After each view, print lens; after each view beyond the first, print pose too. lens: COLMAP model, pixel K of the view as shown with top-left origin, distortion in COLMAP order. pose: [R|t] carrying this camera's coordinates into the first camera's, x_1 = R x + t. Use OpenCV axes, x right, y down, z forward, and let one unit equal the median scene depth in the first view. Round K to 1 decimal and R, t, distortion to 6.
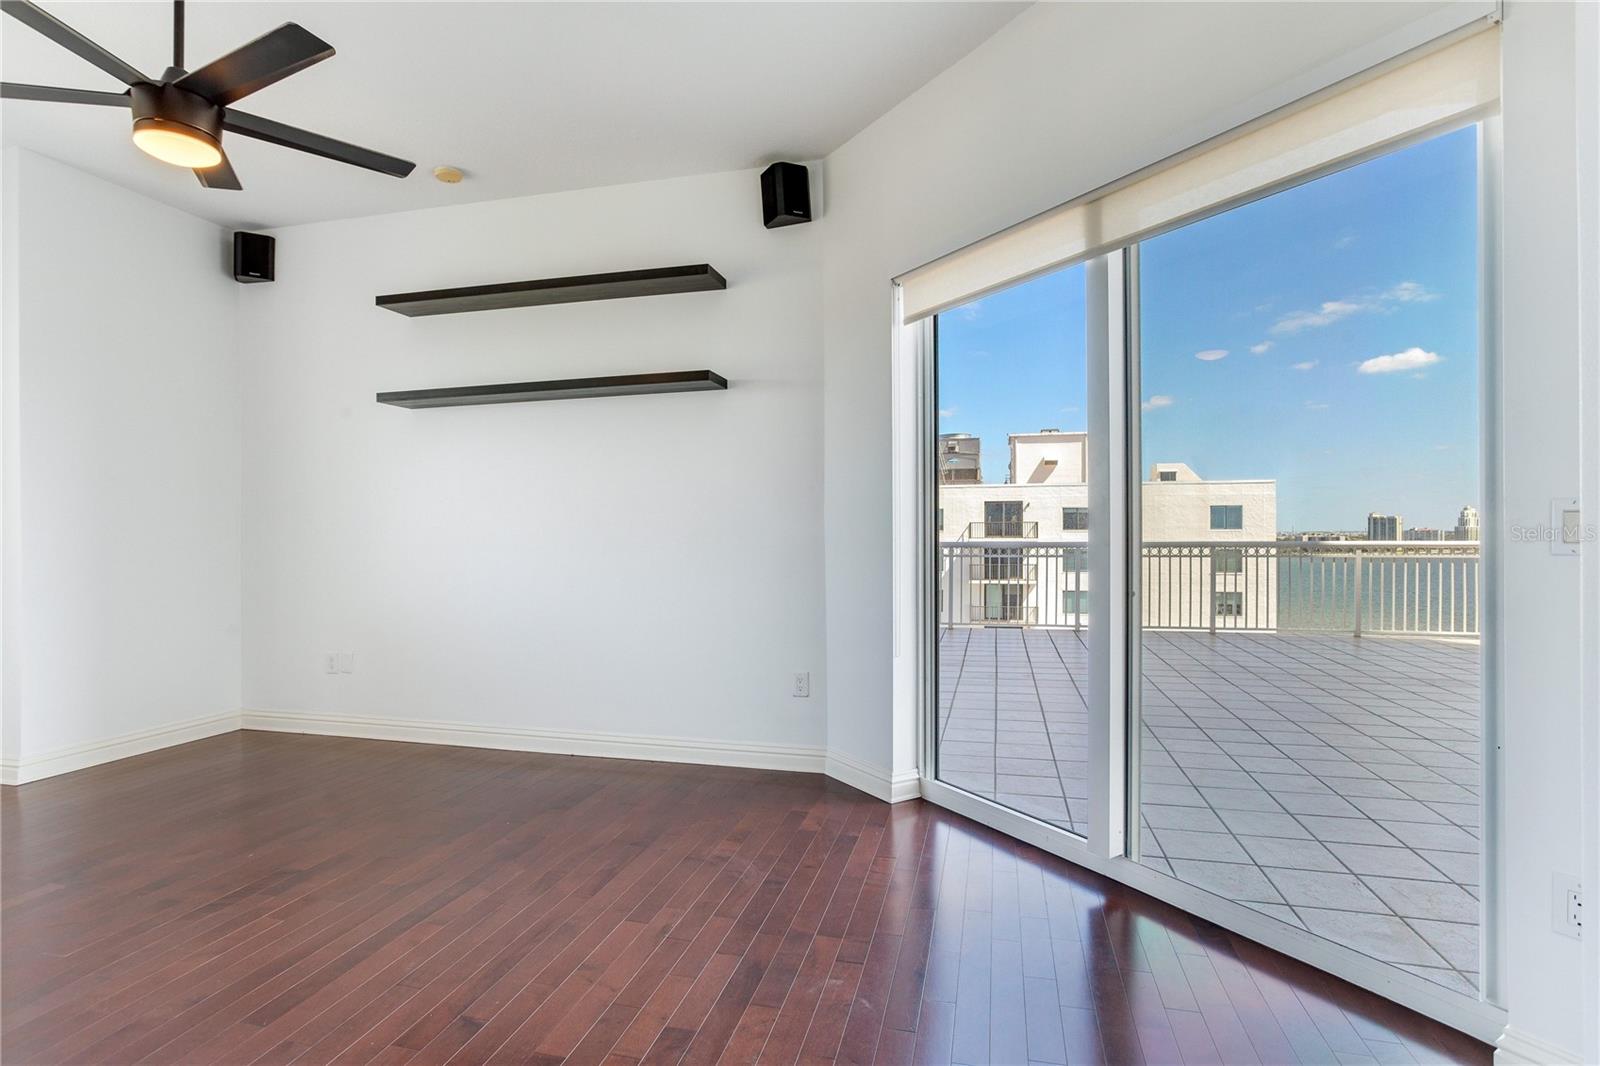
lens RADIAL K [[799.1, 0, 804.7], [0, 799.1, 527.8], [0, 0, 1]] dist [-0.003496, 0.031393]
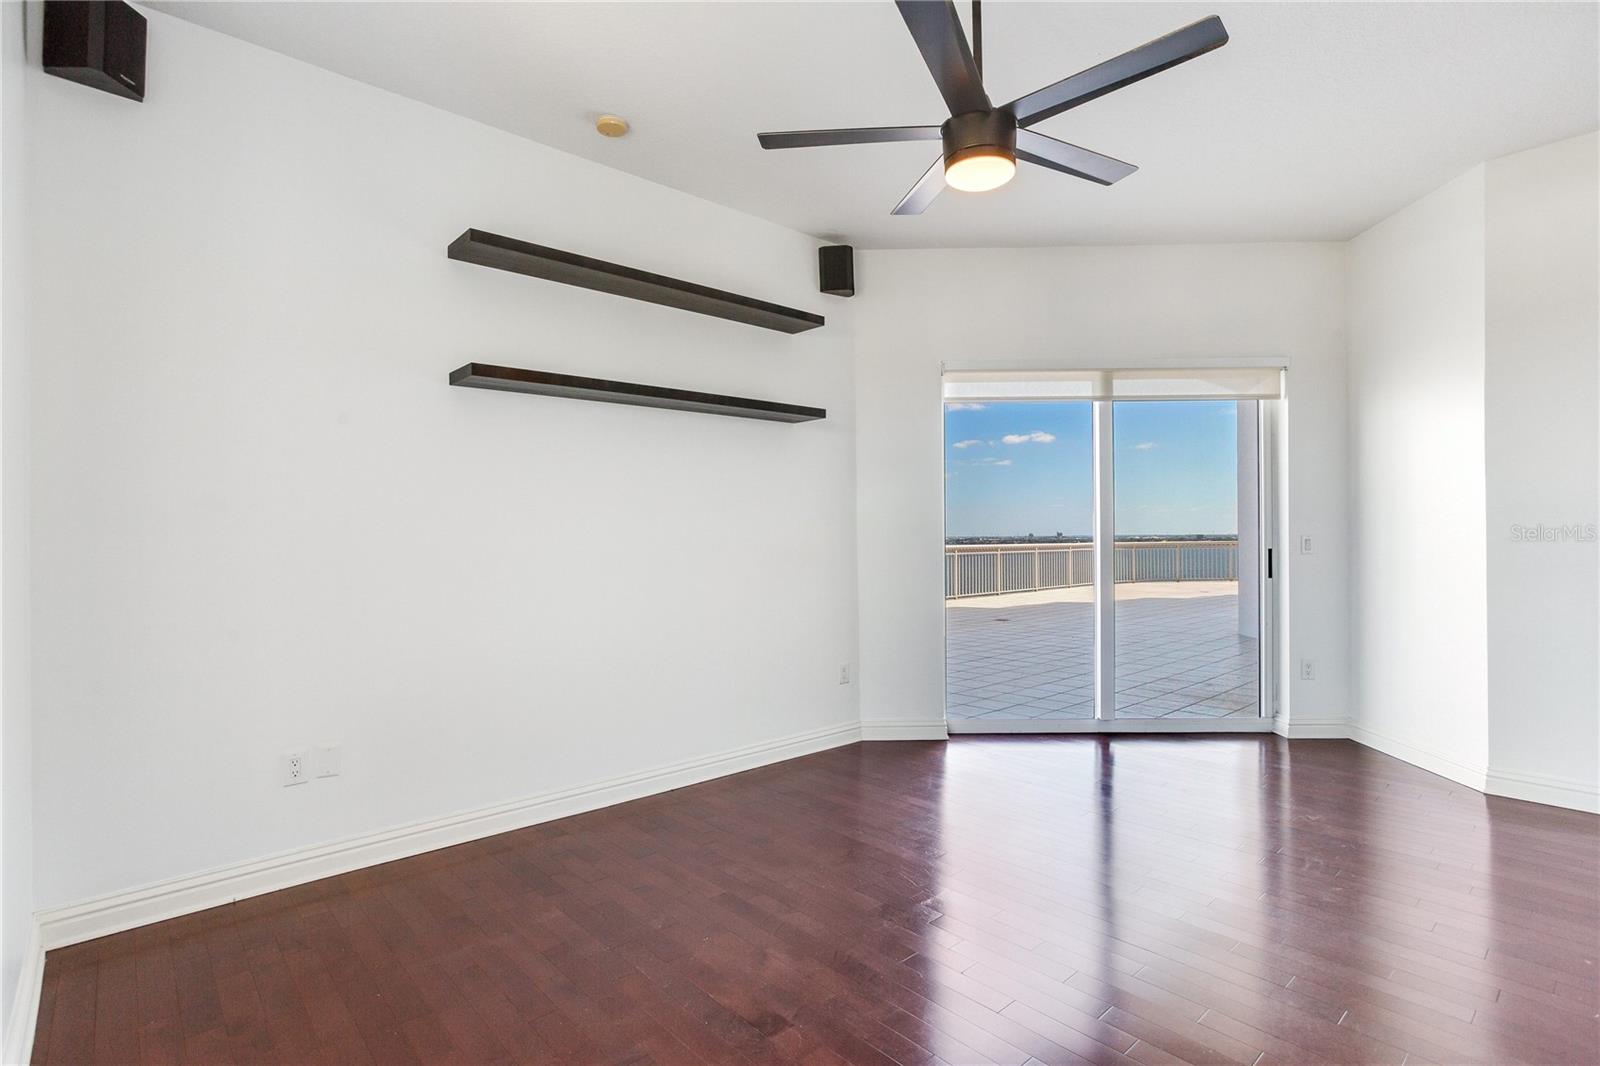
lens RADIAL K [[799.1, 0, 804.7], [0, 799.1, 527.8], [0, 0, 1]] dist [-0.003496, 0.031393]
pose [[0.547988, 0.000045, 0.836486, -1.013632], [-0.008787, 0.999945, 0.005703, -0.030662], [-0.836440, -0.010475, 0.547958, 0.361843]]
